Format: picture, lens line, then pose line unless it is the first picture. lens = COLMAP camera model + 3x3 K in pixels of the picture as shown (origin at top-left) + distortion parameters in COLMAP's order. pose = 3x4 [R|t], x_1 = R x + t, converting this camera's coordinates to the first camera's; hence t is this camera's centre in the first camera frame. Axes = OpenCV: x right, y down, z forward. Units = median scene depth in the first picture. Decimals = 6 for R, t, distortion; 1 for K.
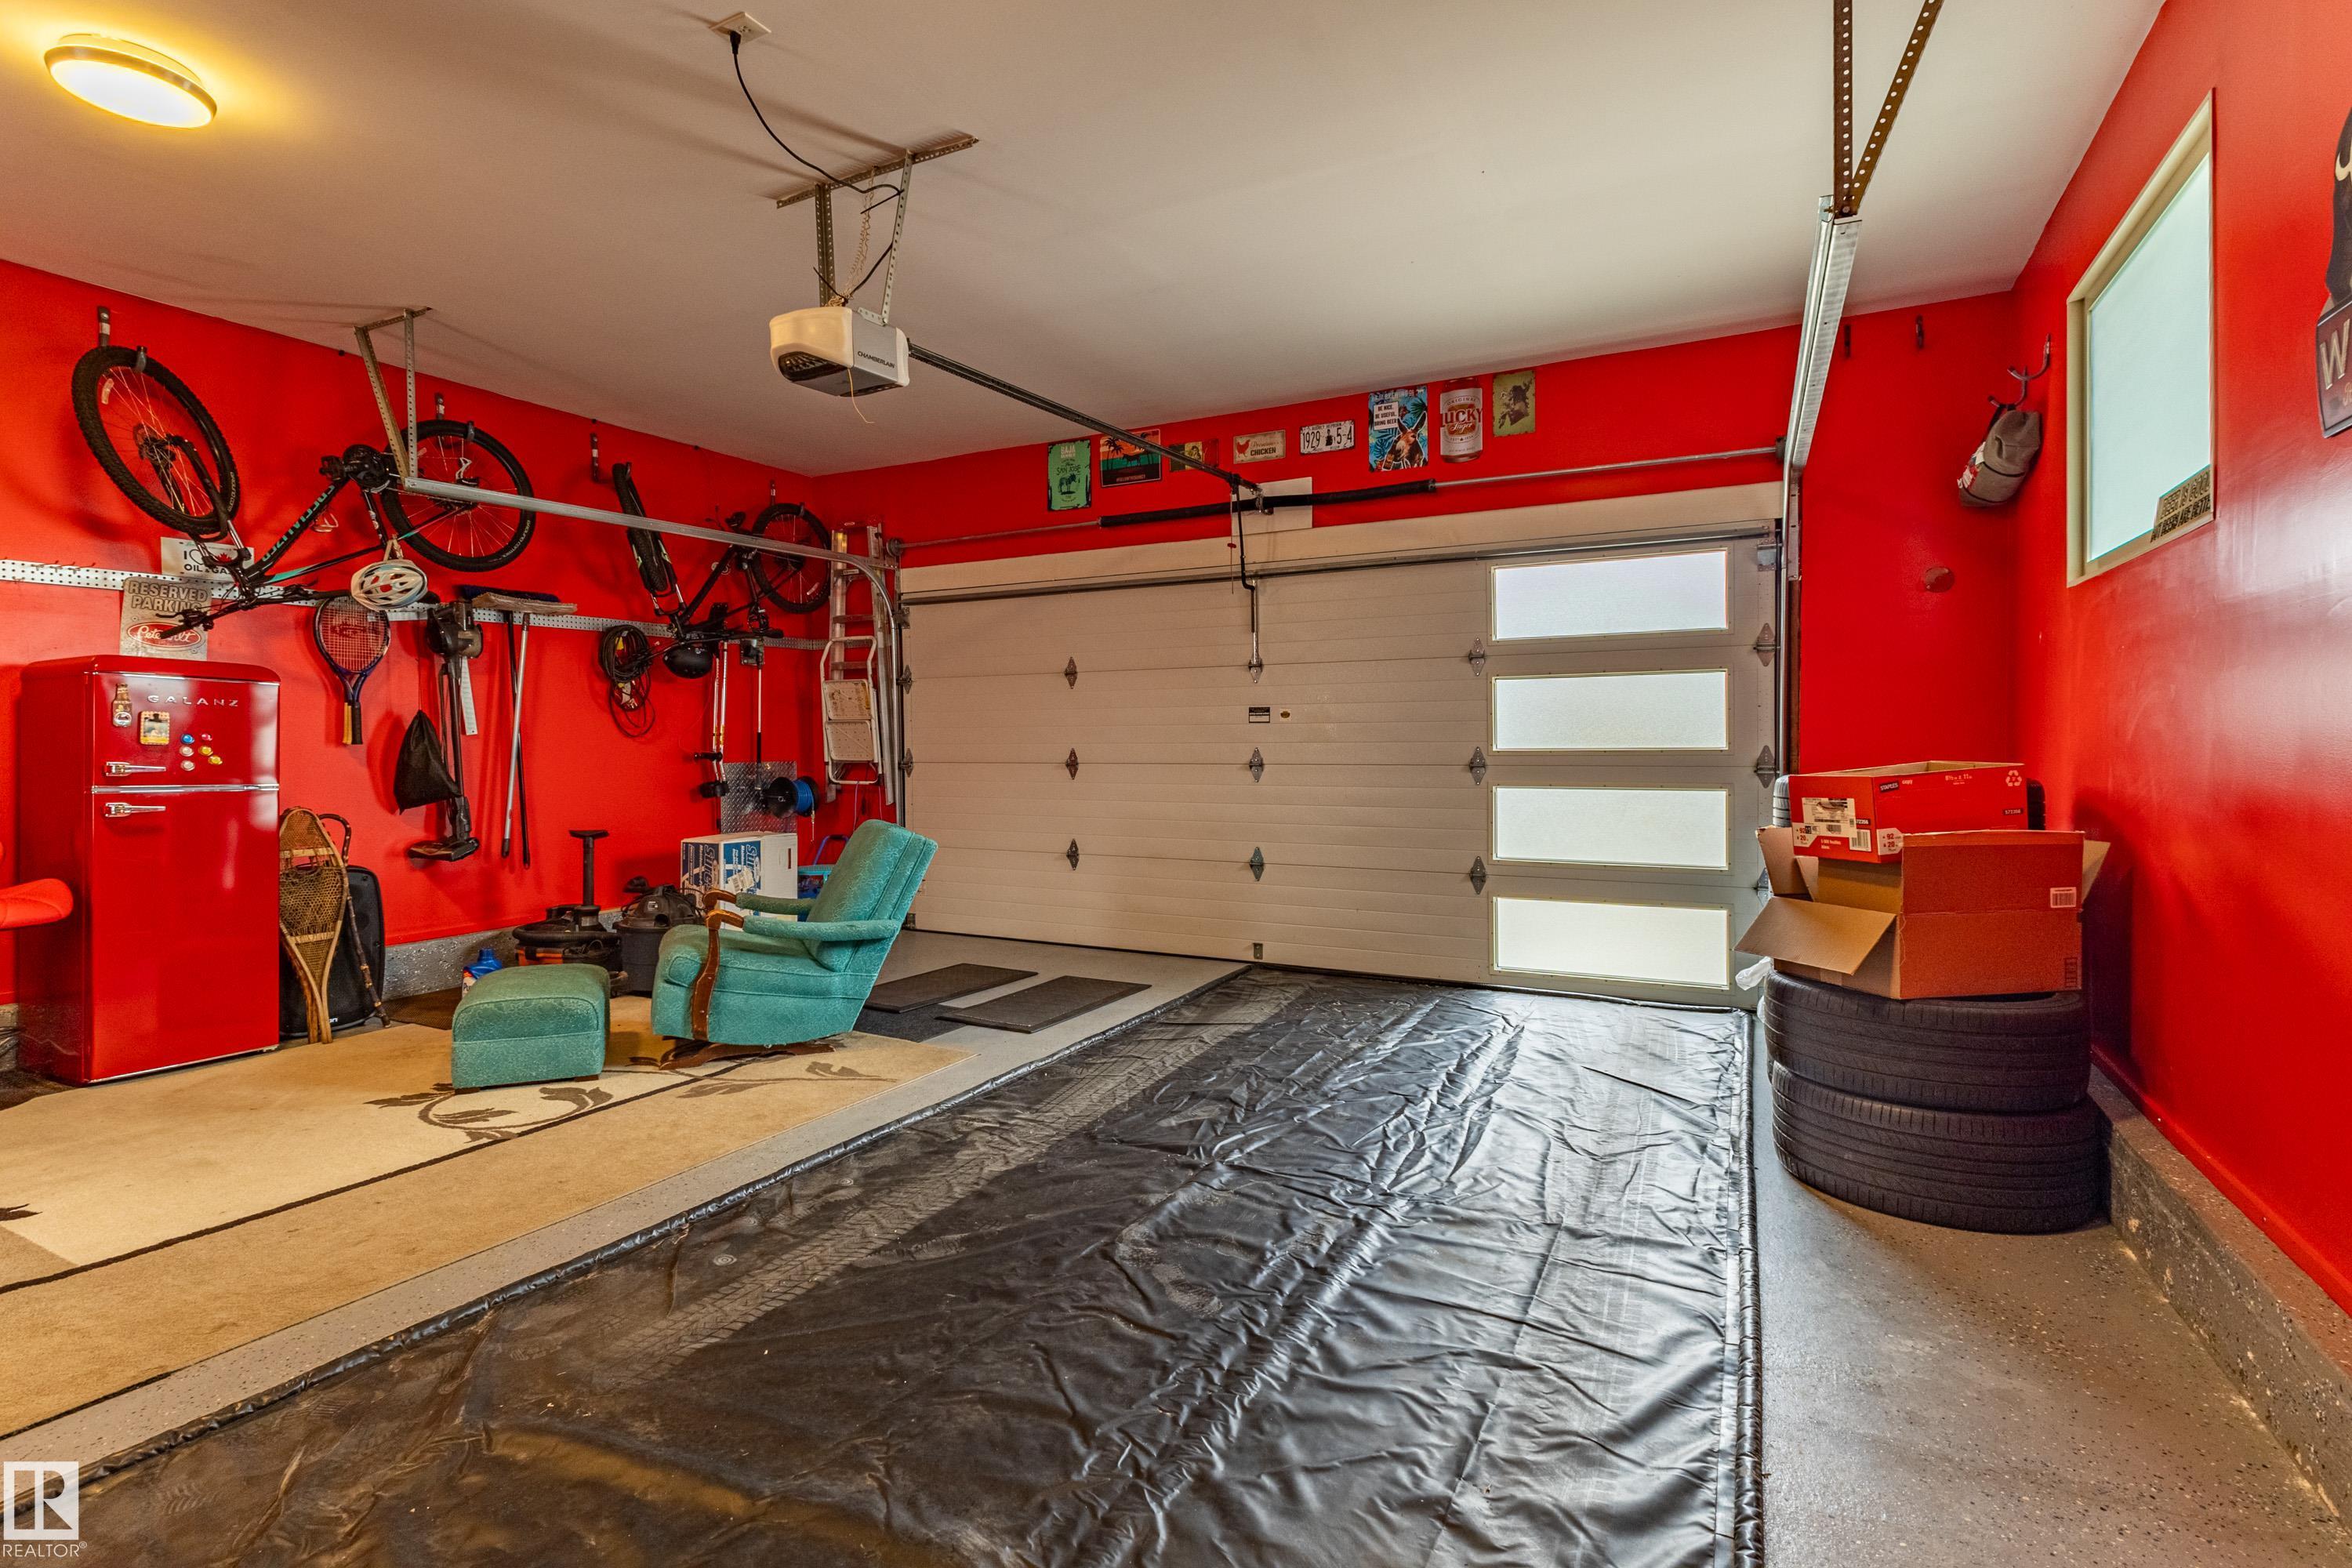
lens RADIAL K [[1111.5, 0, 1180.0], [0, 1111.5, 736.5], [0, 0, 1]] dist [0.001042, 0.000421]
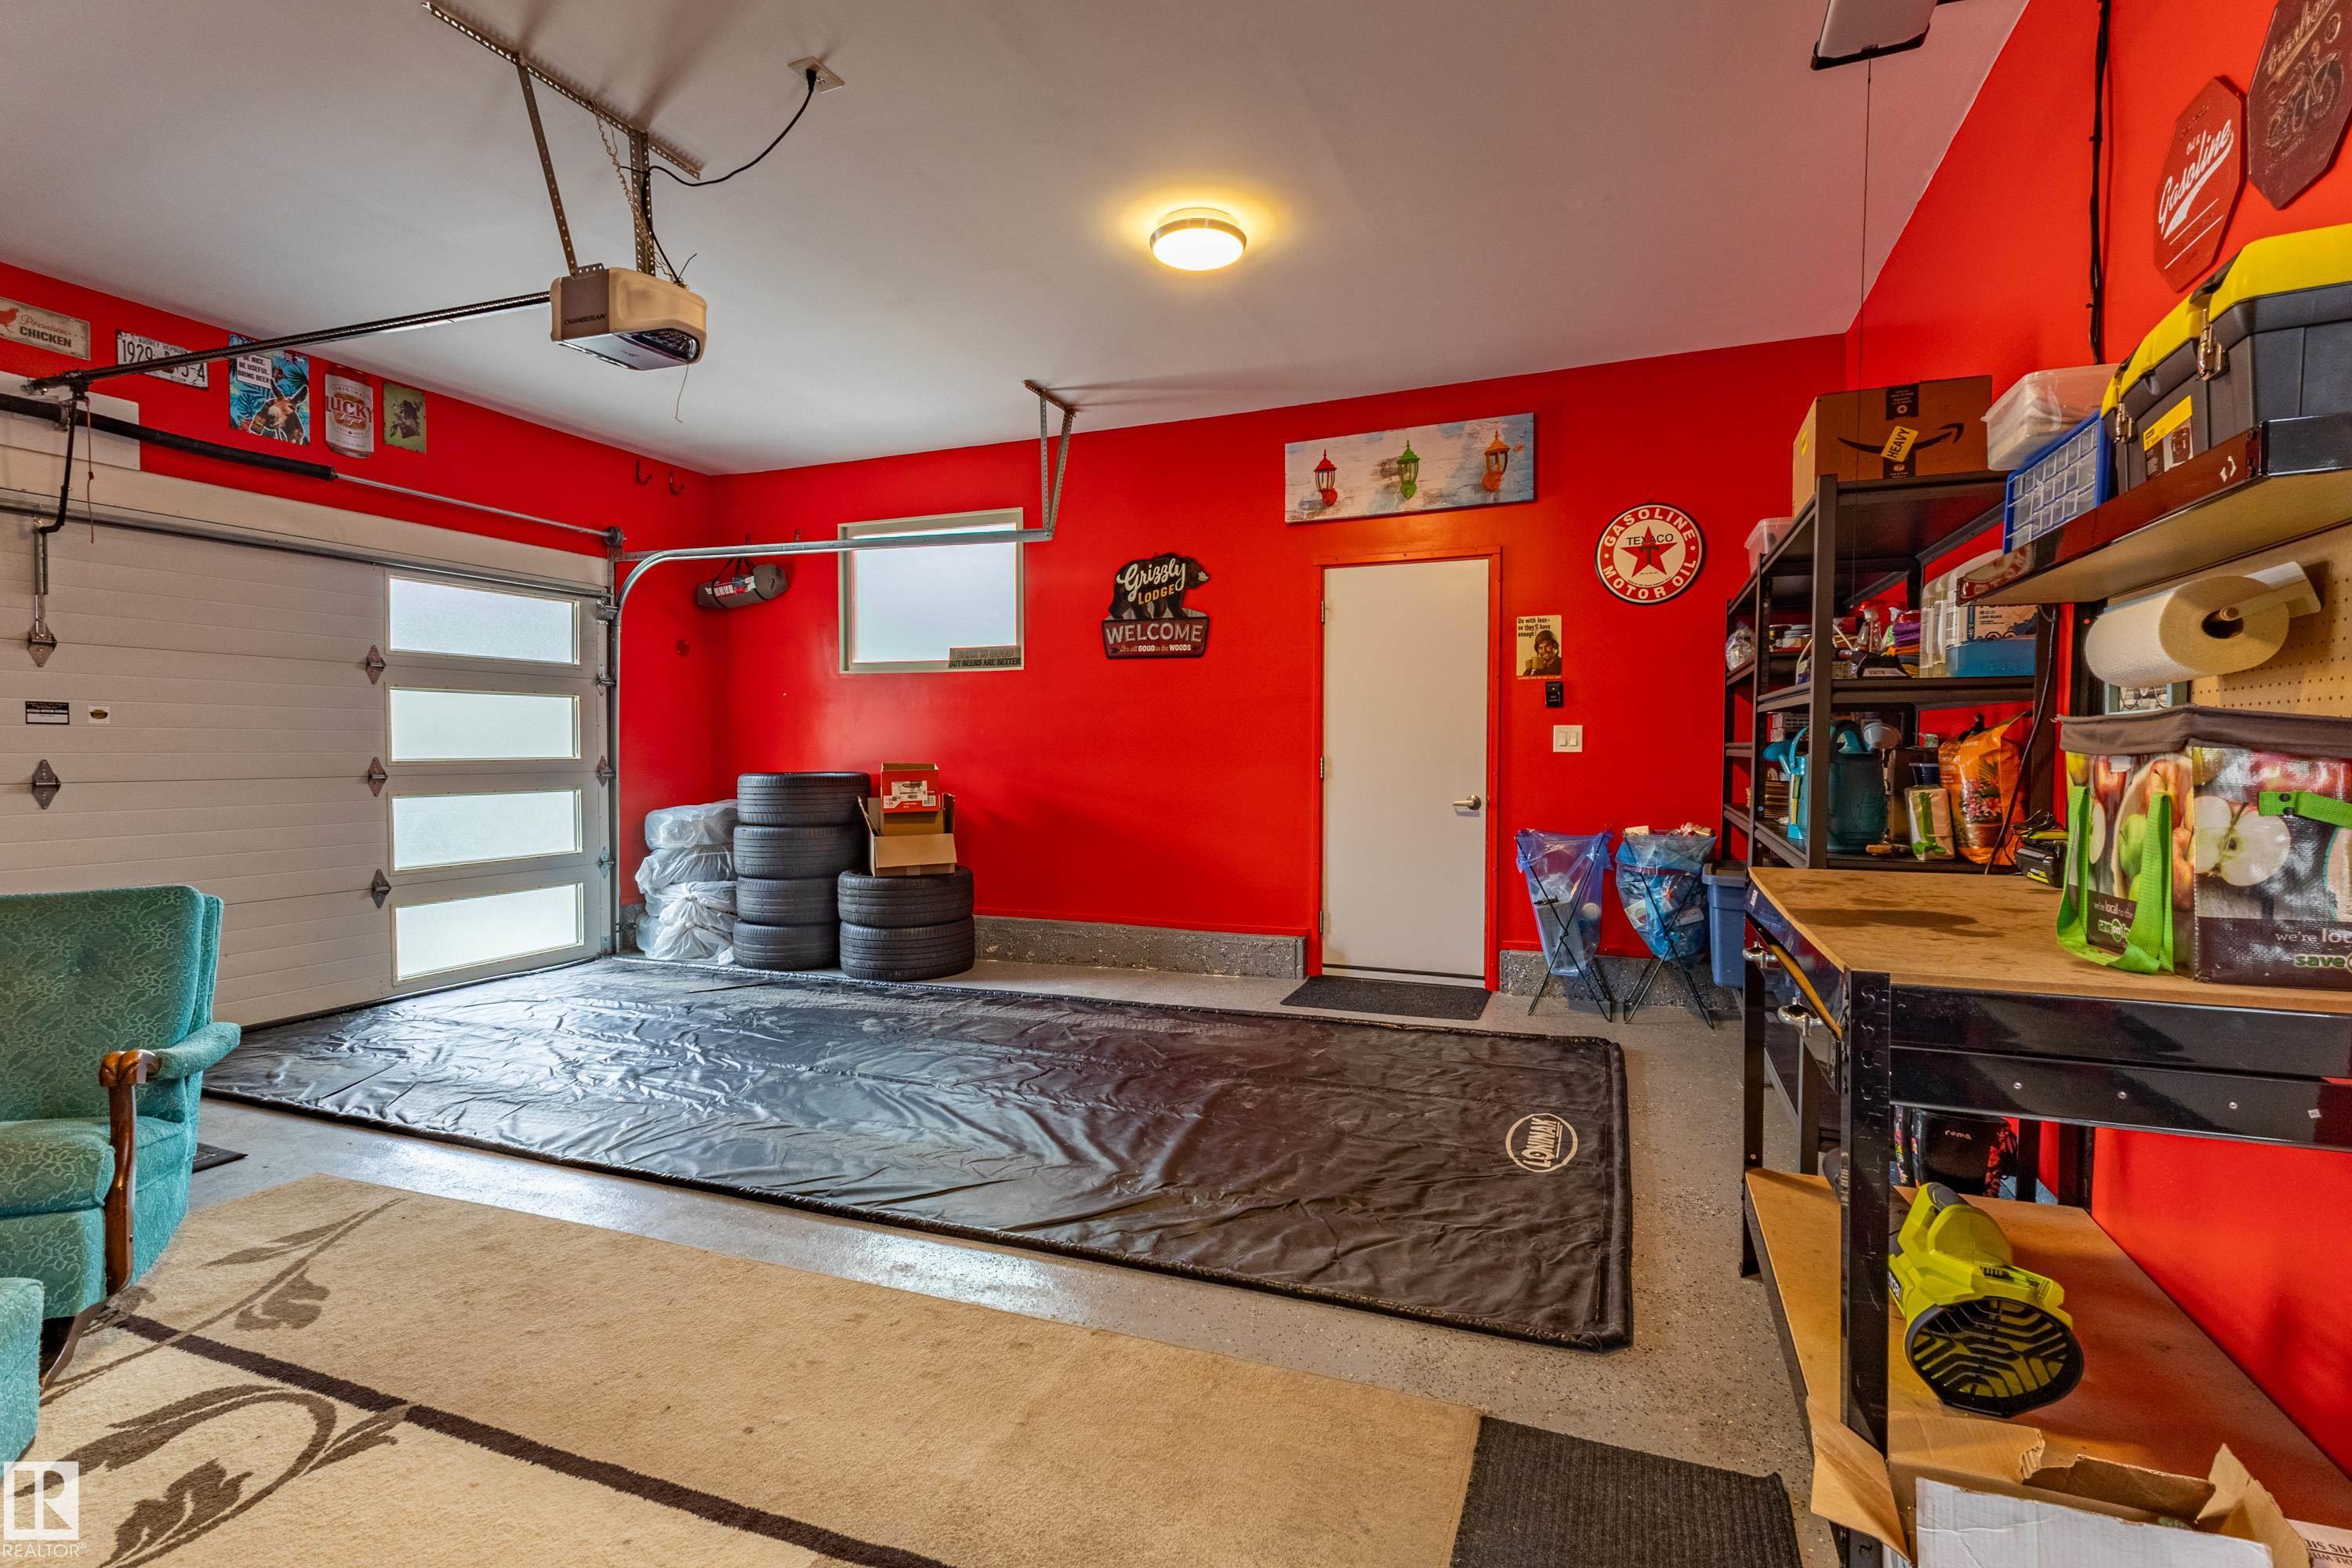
lens RADIAL K [[1111.5, 0, 1180.0], [0, 1111.5, 736.5], [0, 0, 1]] dist [0.001042, 0.000421]
pose [[-0.105994, 0.016497, 0.994230, -0.777247], [-0.005912, 0.999834, -0.017221, 0.003746], [-0.994349, -0.007703, -0.105879, 0.404951]]
